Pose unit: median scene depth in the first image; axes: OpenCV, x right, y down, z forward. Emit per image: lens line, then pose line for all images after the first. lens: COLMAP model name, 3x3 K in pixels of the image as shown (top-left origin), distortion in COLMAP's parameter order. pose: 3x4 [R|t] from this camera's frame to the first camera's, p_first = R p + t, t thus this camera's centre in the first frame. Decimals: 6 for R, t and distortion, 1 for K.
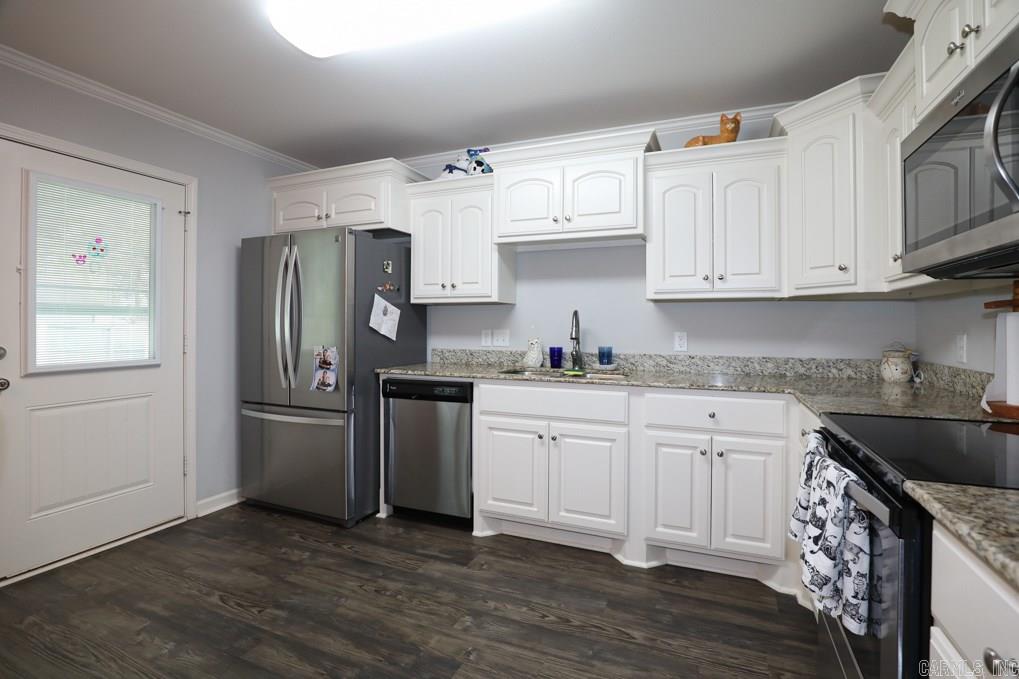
lens RADIAL K [[475.5, 0, 518.4], [0, 475.5, 328.9], [0, 0, 1]] dist [-0.027888, 0.001332]
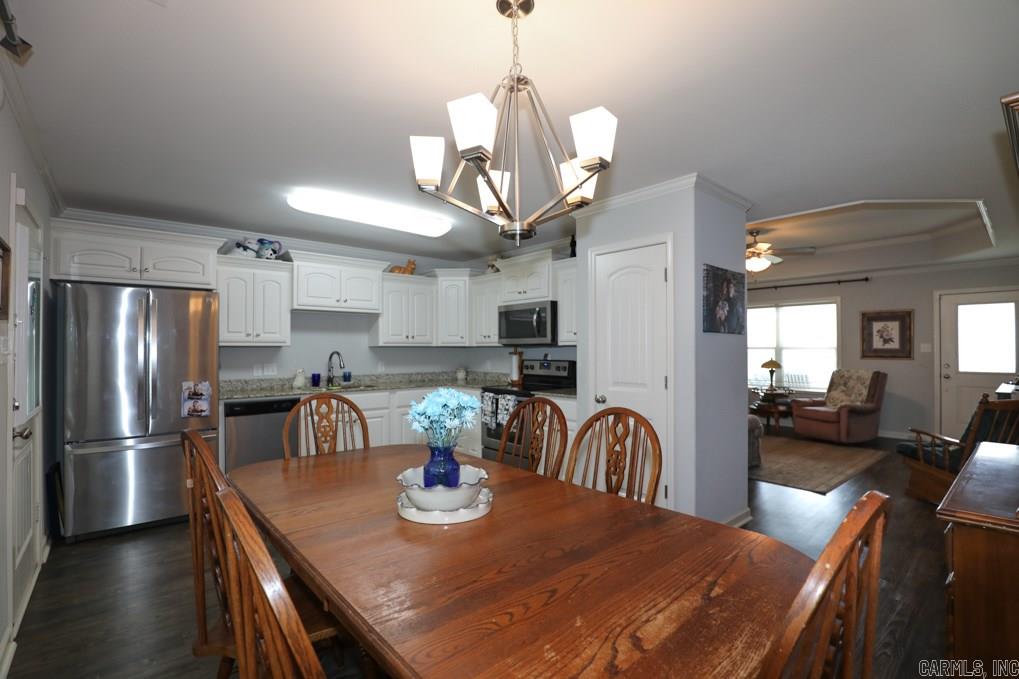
lens RADIAL K [[467.4, 0, 517.1], [0, 467.4, 341.1], [0, 0, 1]] dist [-0.027730, 0.000514]
pose [[0.442659, 0.008516, 0.896649, -1.139414], [0.006698, 0.999896, -0.012803, -0.051776], [-0.896665, 0.011673, 0.442556, -0.343577]]
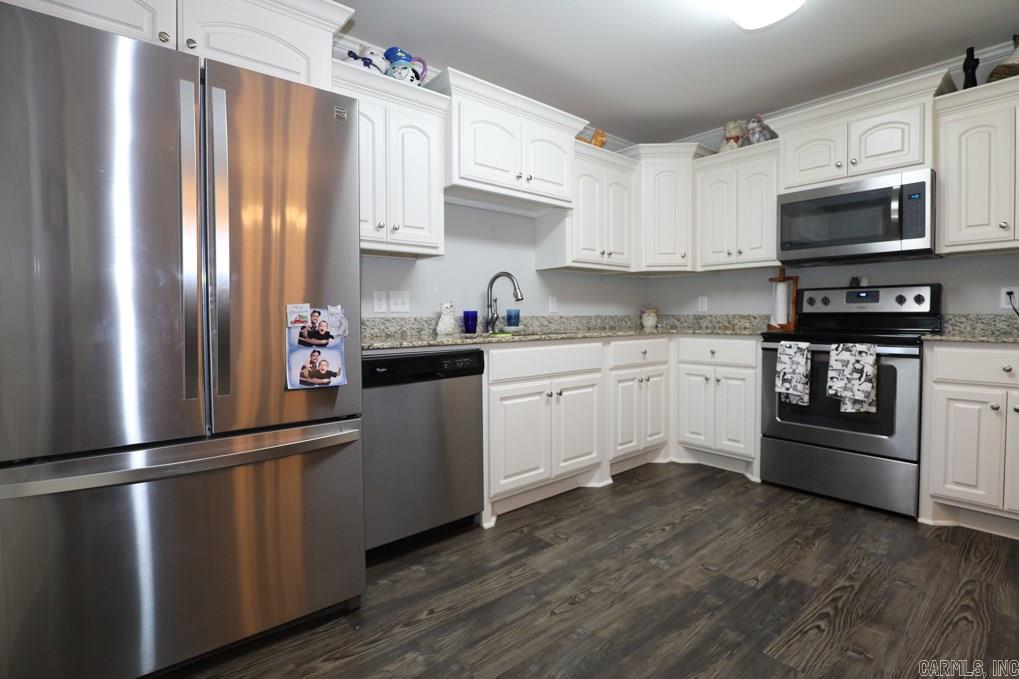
lens RADIAL K [[475.5, 0, 518.4], [0, 475.5, 328.9], [0, 0, 1]] dist [-0.027888, 0.001332]
pose [[0.458500, -0.033869, 0.888049, -0.776172], [0.009556, 0.999404, 0.033182, 0.048341], [-0.888643, -0.006727, 0.458550, 0.538340]]
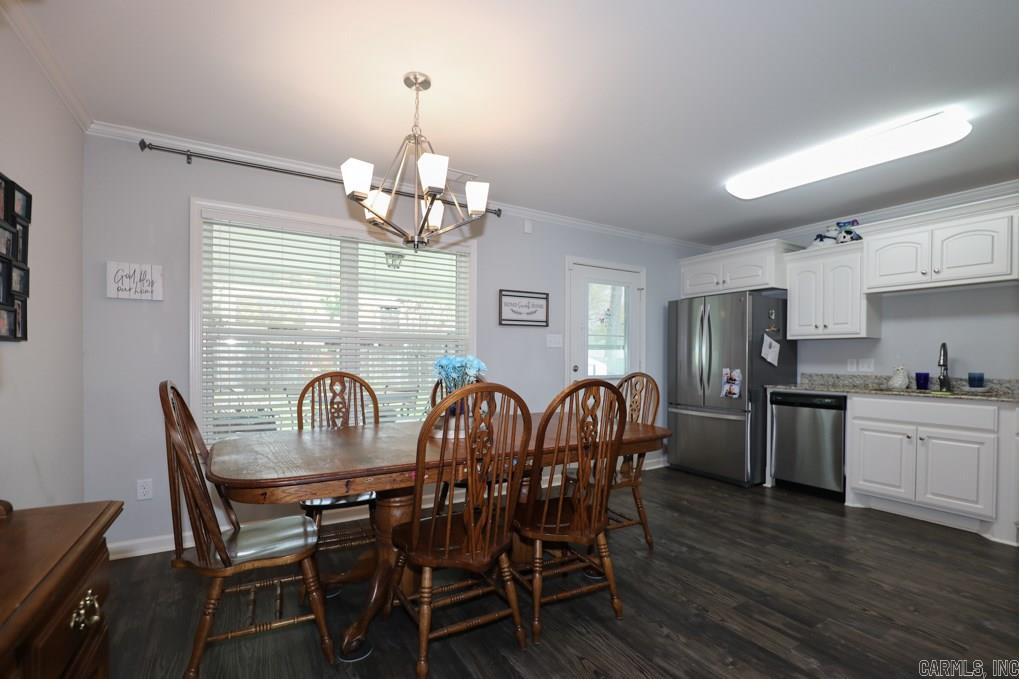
lens RADIAL K [[463.0, 0, 531.0], [0, 463.0, 363.3], [0, 0, 1]] dist [-0.009854, 0.001225]
pose [[0.819842, 0.006642, -0.572552, -0.077645], [-0.003653, 0.999973, 0.006370, 0.011187], [0.572579, -0.003131, 0.819844, -0.616955]]
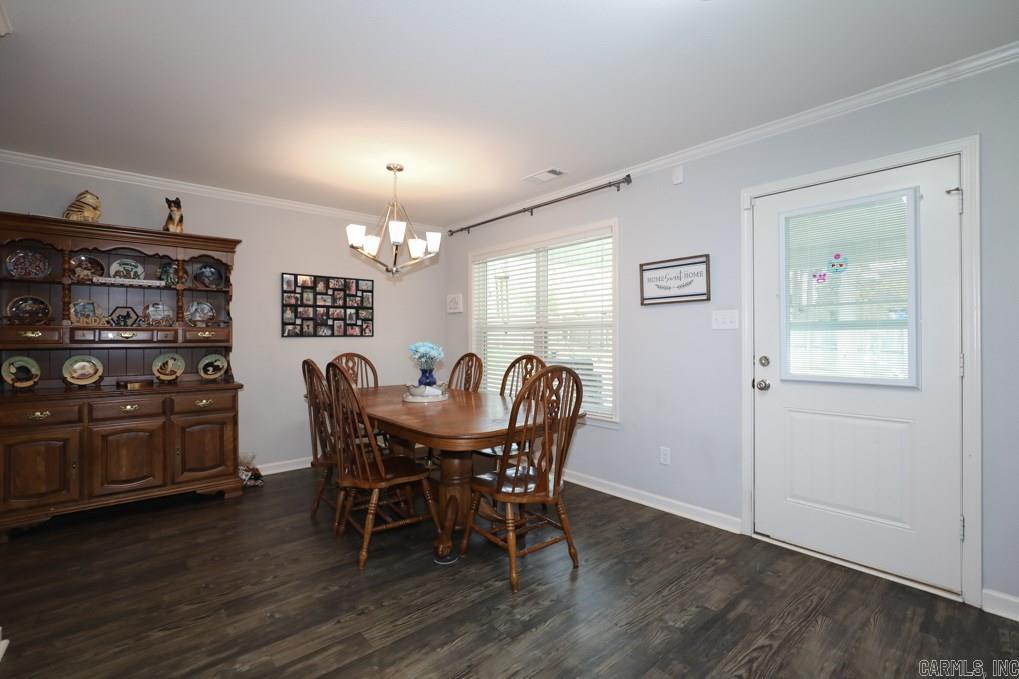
lens RADIAL K [[461.0, 0, 513.8], [0, 461.0, 337.3], [0, 0, 1]] dist [-0.003893, -0.000083]
pose [[-0.438972, -0.004709, -0.898488, 0.263581], [-0.002648, 0.999989, -0.003947, -0.006476], [0.898497, 0.000647, -0.438980, 0.684701]]
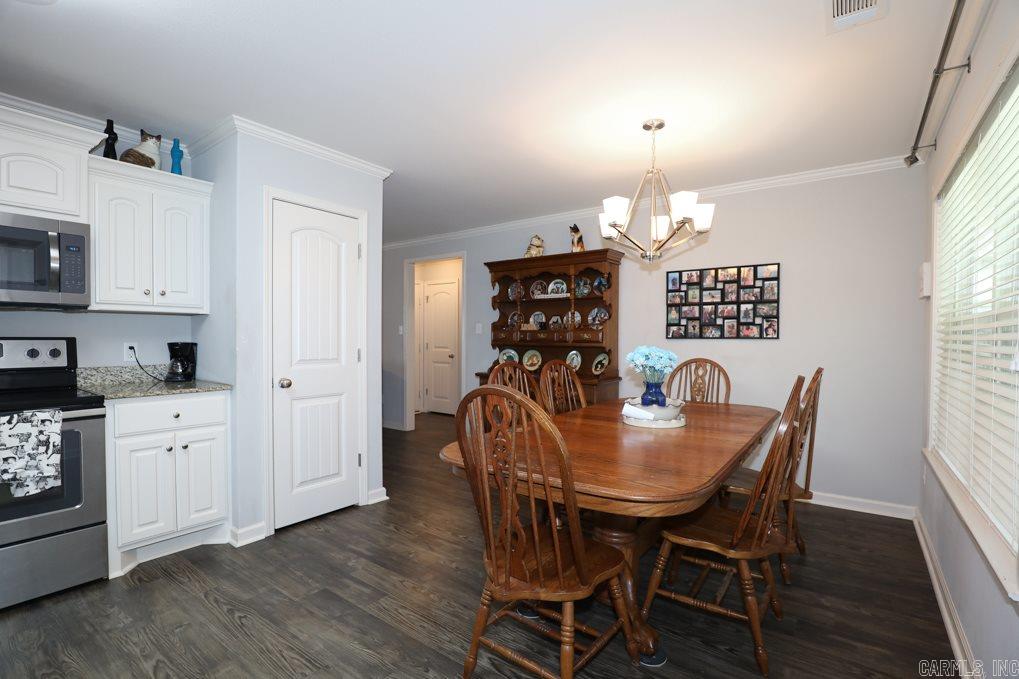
lens RADIAL K [[474.7, 0, 512.6], [0, 474.7, 345.9], [0, 0, 1]] dist [-0.024888, 0.000452]
pose [[-0.970698, -0.016287, 0.239749, -0.622407], [-0.011187, 0.999682, 0.022616, -0.016572], [-0.240041, 0.019271, -0.970571, 0.896282]]
